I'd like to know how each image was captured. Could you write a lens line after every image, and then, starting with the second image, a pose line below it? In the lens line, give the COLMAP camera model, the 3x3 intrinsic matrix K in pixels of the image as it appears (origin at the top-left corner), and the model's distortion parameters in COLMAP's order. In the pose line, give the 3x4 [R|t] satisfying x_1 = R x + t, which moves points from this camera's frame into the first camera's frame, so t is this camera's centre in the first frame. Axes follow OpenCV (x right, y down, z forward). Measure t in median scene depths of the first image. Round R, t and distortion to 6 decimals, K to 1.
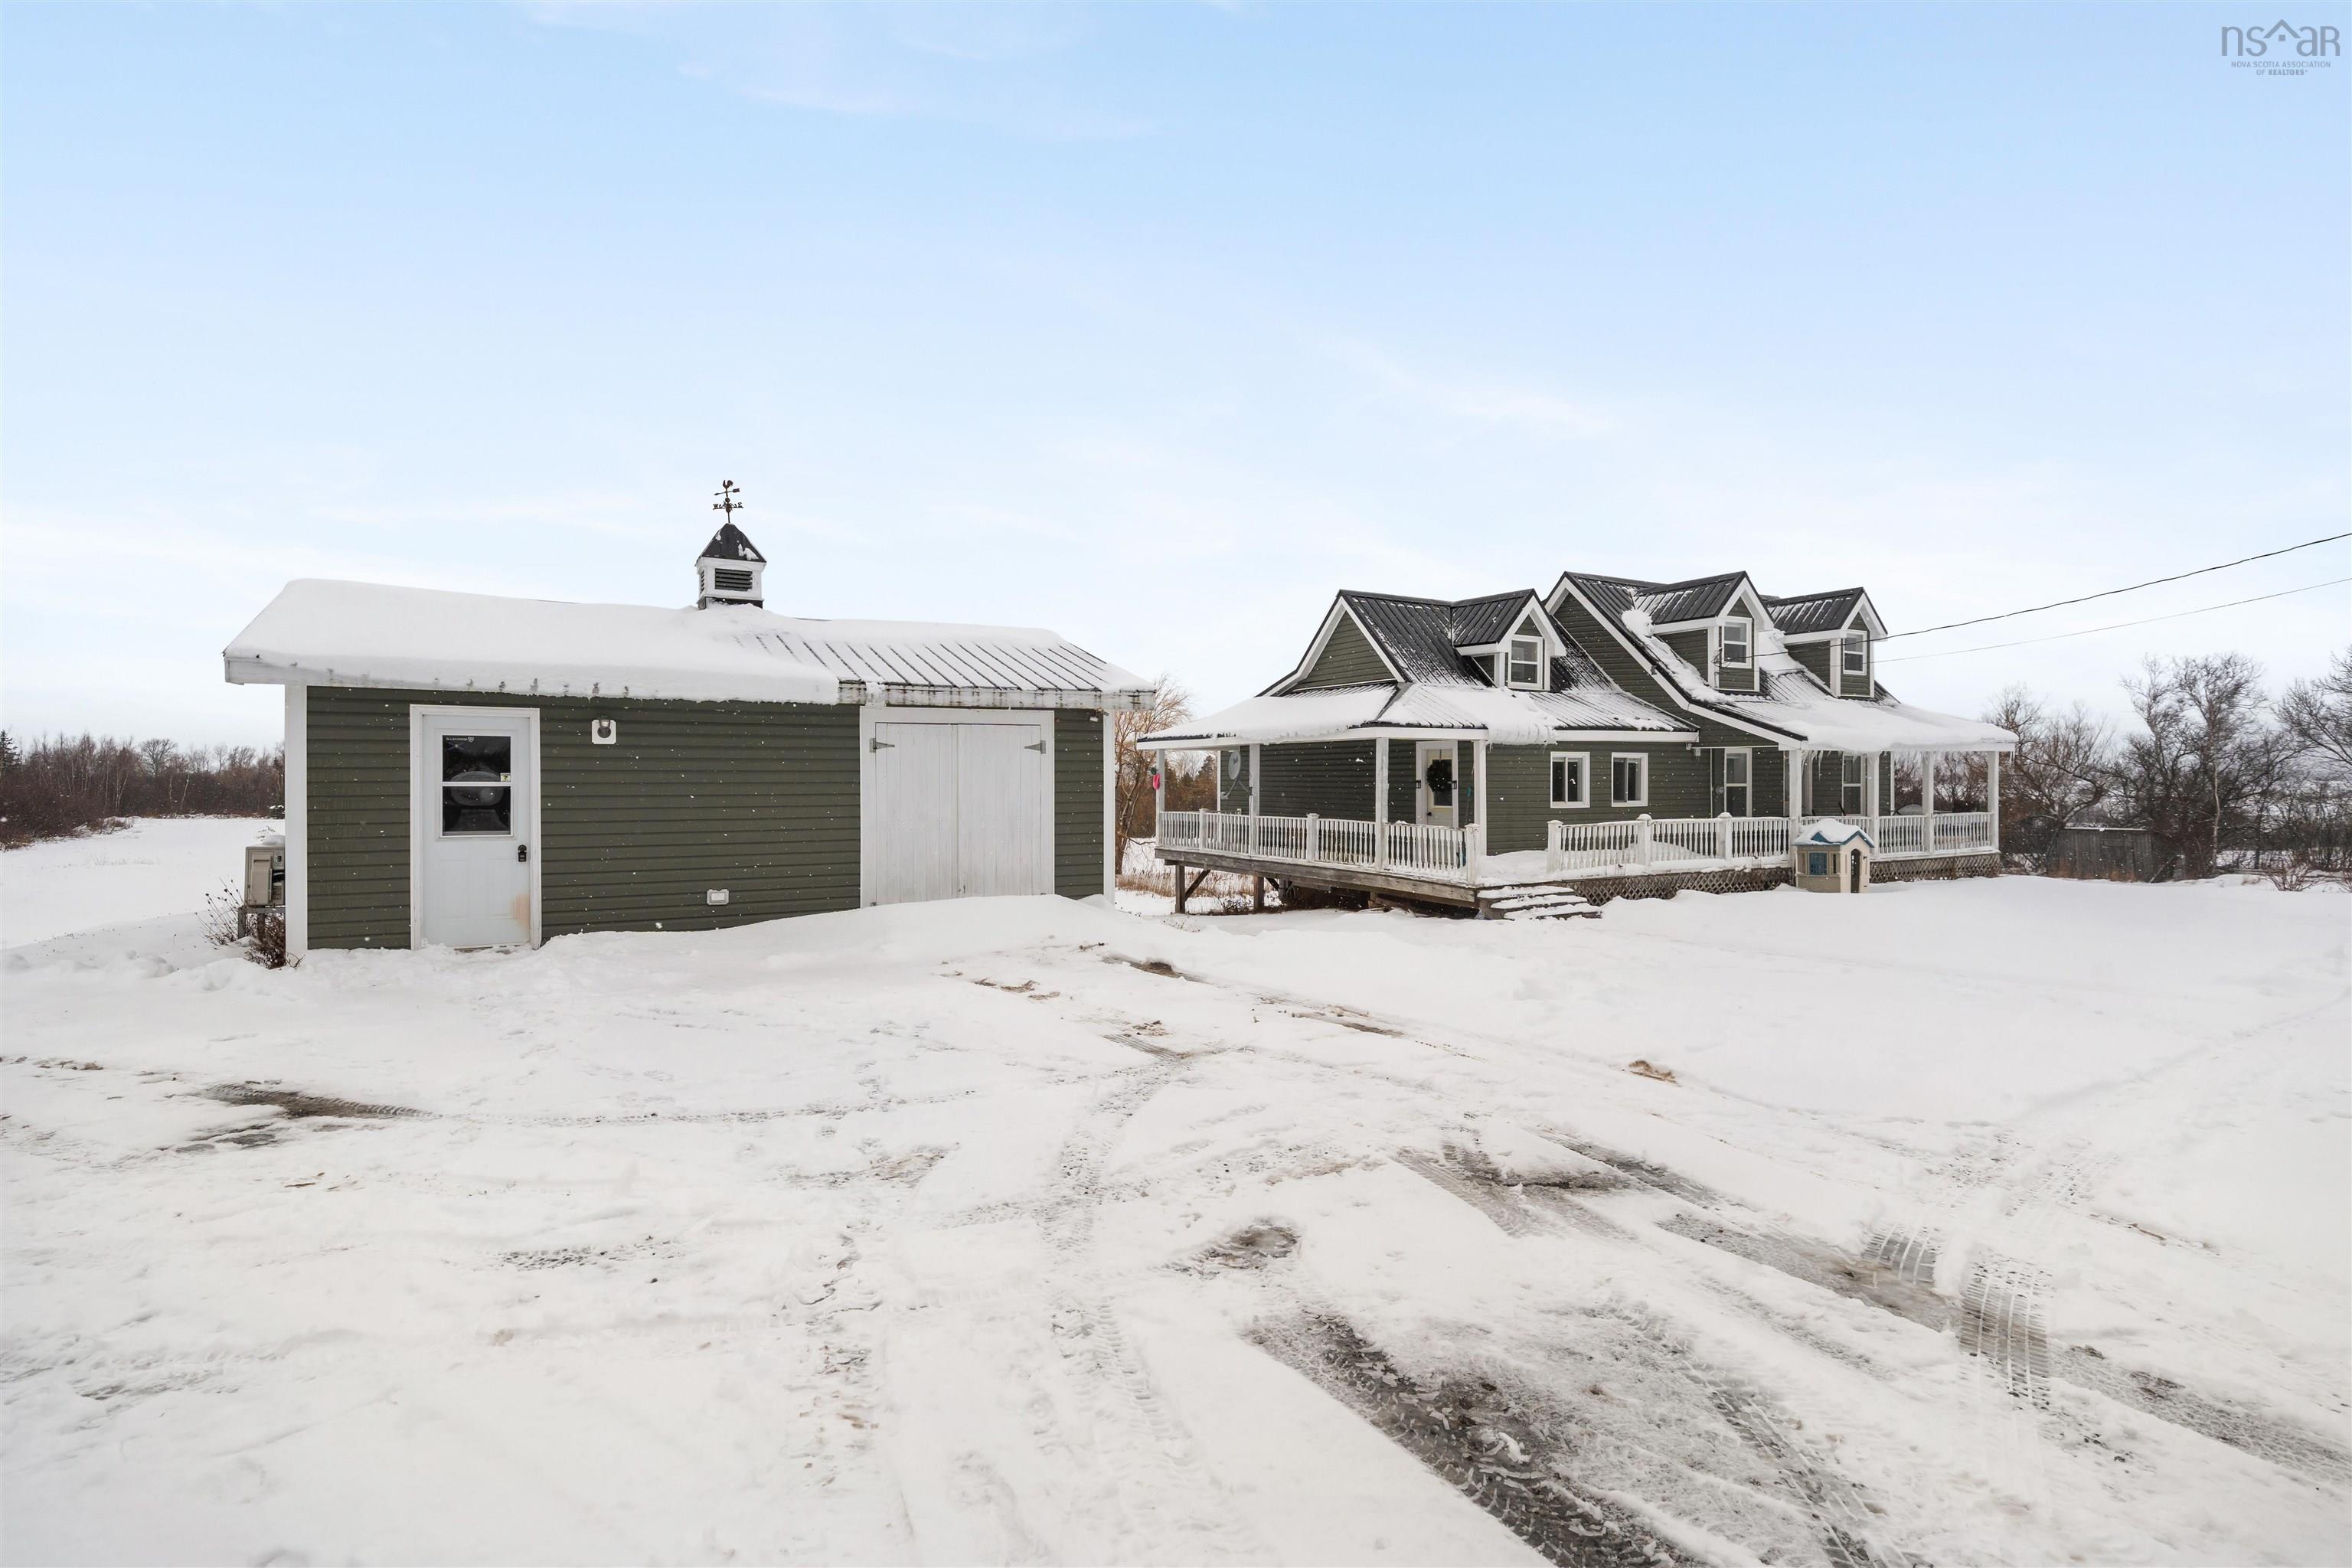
lens RADIAL K [[1134.4, 0, 1176.0], [0, 1134.4, 784.0], [0, 0, 1]] dist [-0.002425, -0.000105]
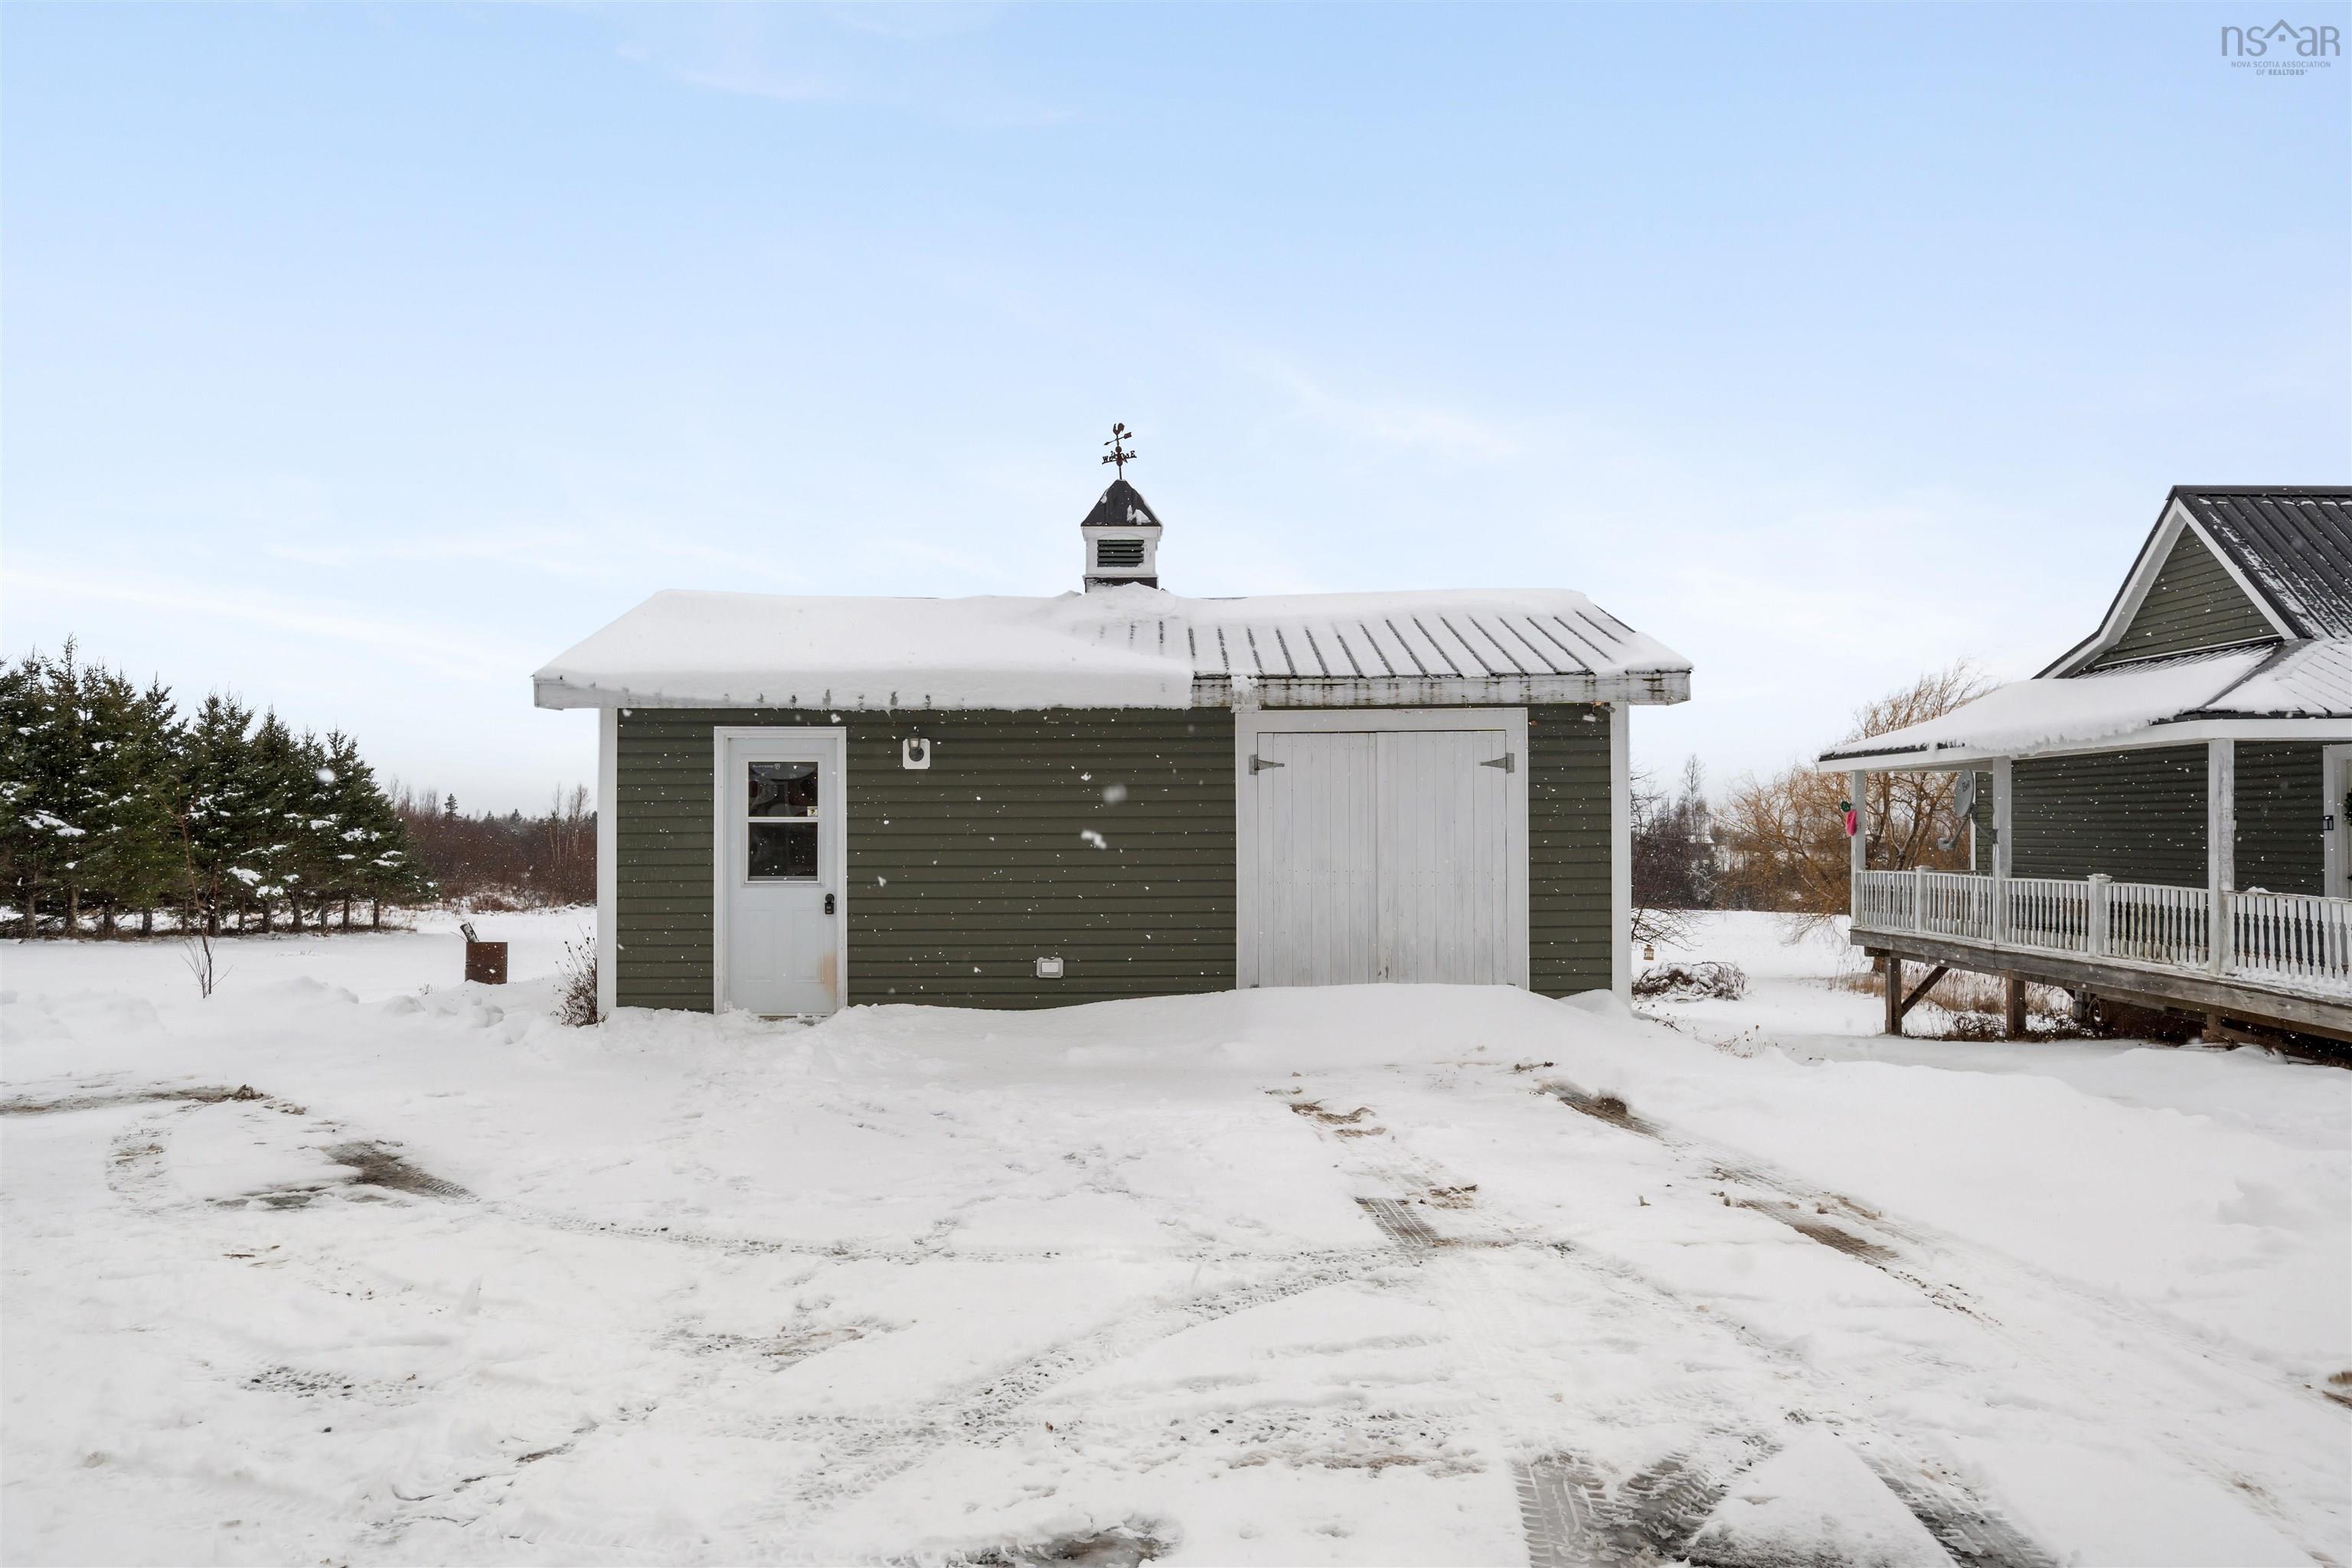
lens RADIAL K [[1584.7, 0, 1176.3], [0, 1584.7, 815.5], [0, 0, 1]] dist [-0.000165, -0.001625]
pose [[0.874390, -0.007625, -0.485163, 0.182179], [0.001082, 0.999905, -0.013764, 0.012033], [0.485222, 0.011510, 0.874315, 0.108223]]
